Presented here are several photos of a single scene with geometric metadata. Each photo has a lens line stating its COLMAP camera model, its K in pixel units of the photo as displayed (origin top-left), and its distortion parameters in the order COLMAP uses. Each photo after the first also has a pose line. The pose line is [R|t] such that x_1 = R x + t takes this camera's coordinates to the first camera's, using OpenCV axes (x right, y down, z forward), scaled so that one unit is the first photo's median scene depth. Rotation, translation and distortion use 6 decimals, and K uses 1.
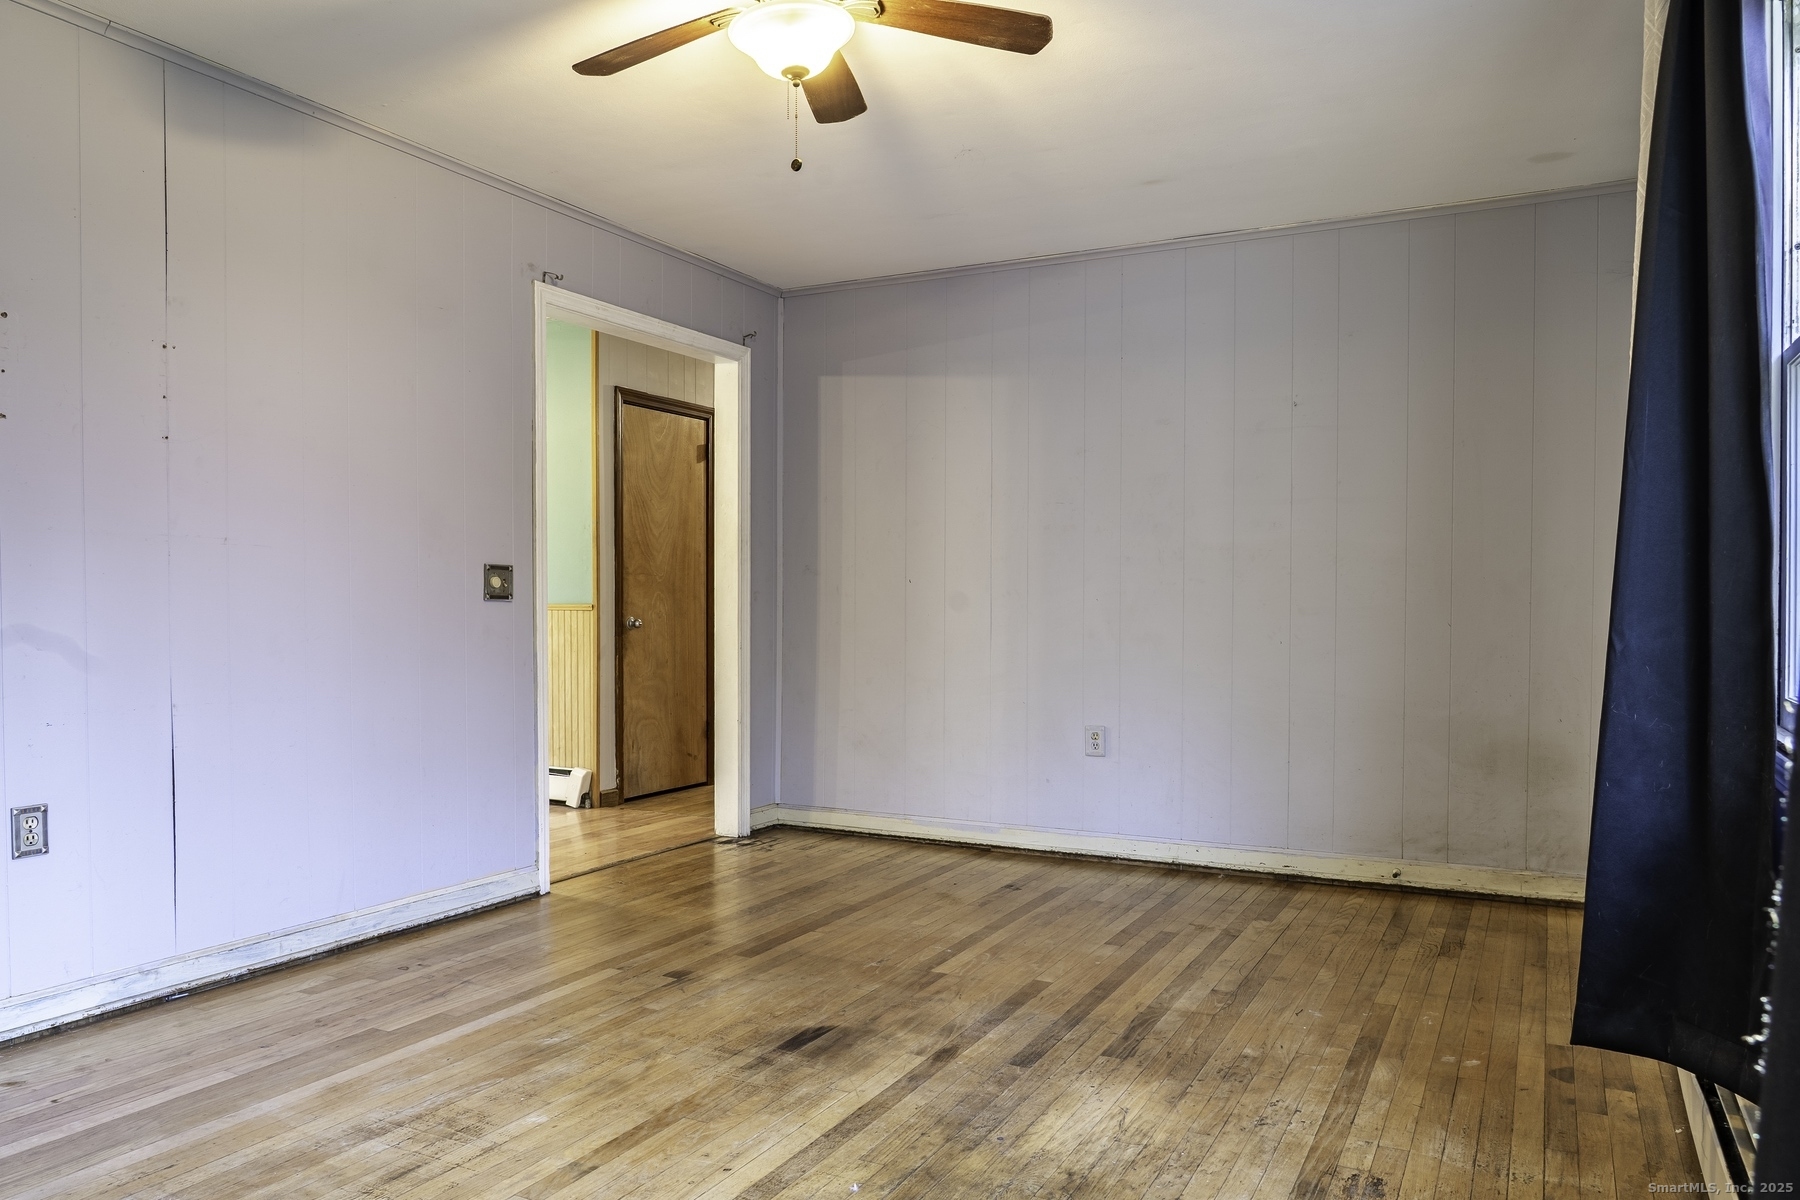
lens RADIAL K [[1248.5, 0, 897.0], [0, 1248.5, 596.1], [0, 0, 1]] dist [-0.032988, 0.036923]
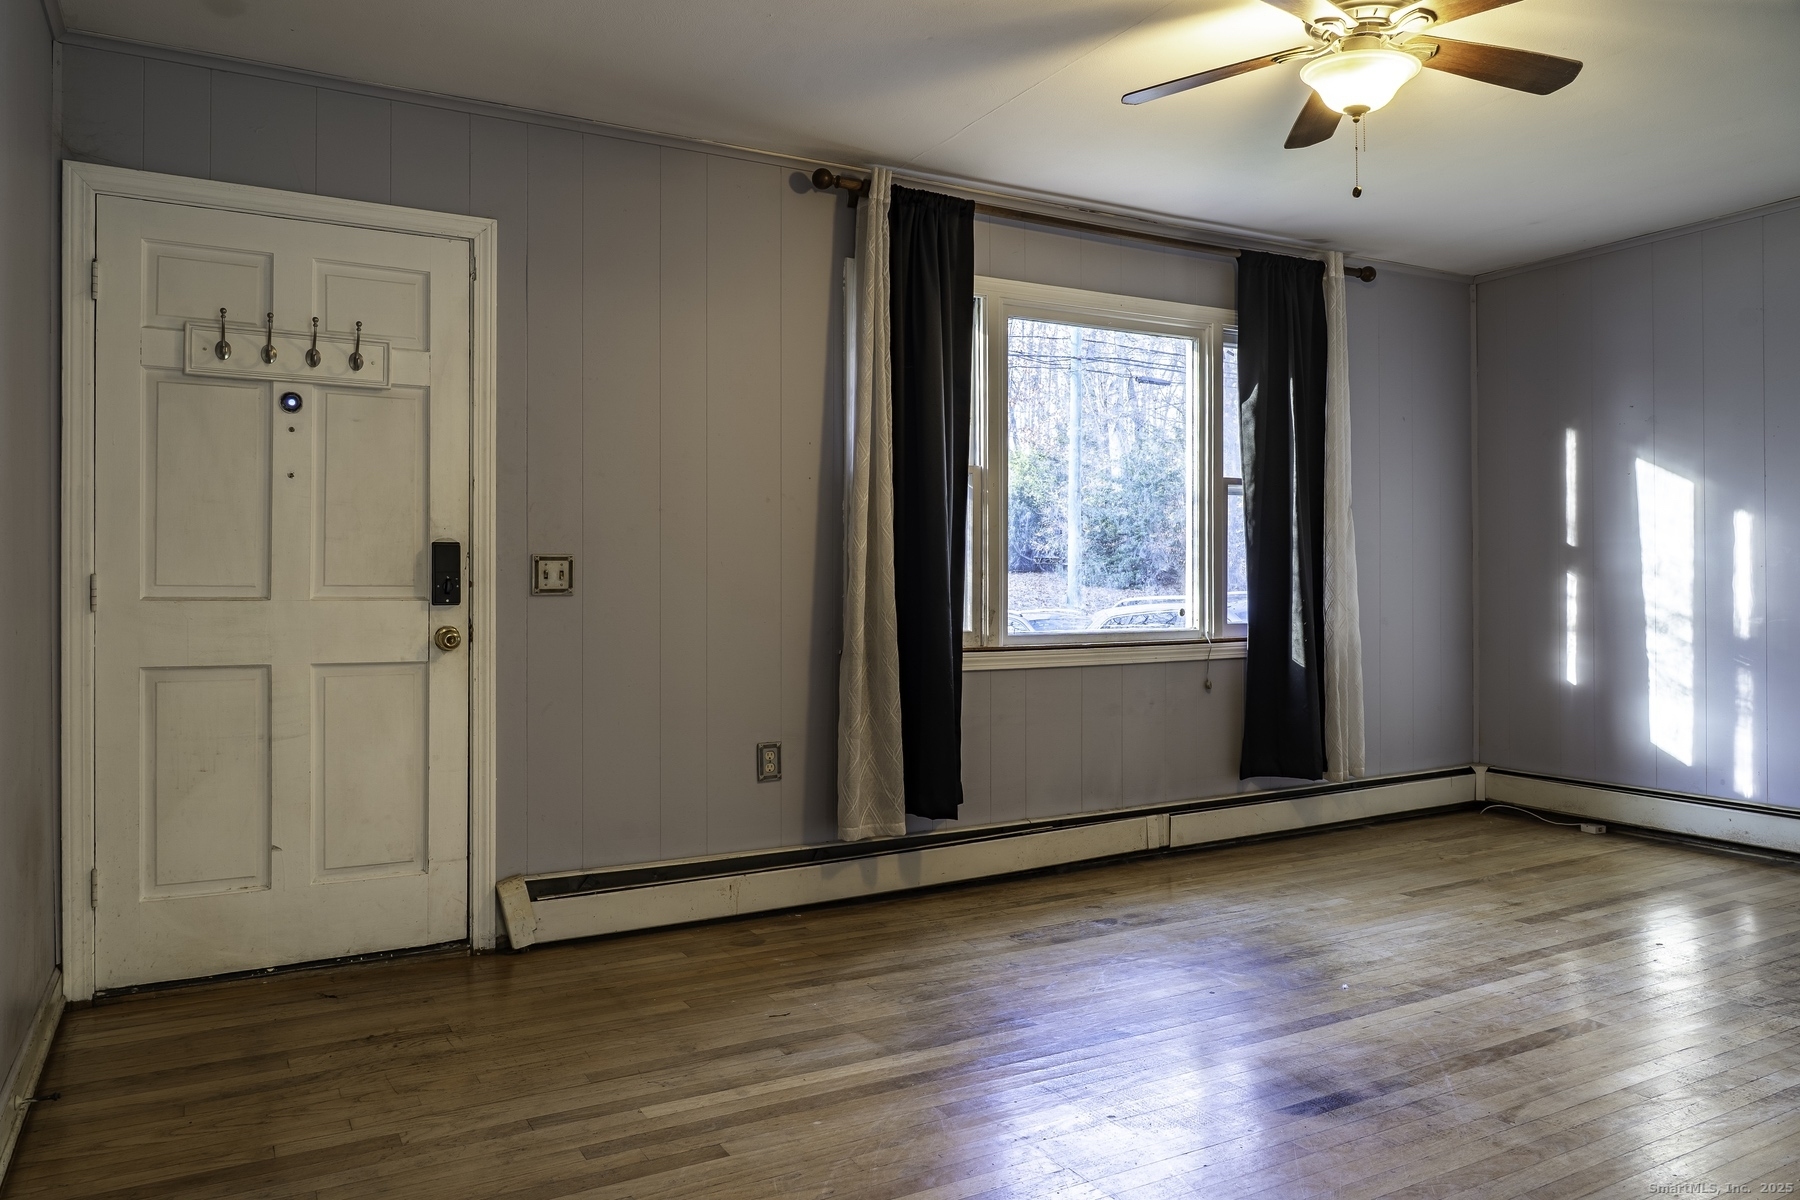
lens RADIAL K [[1248.5, 0, 897.0], [0, 1248.5, 596.1], [0, 0, 1]] dist [-0.032988, 0.036923]
pose [[-0.835360, -0.006531, 0.549664, -0.301977], [-0.002986, 0.999969, 0.007344, 0.006802], [-0.549695, 0.004494, -0.835353, 1.922919]]
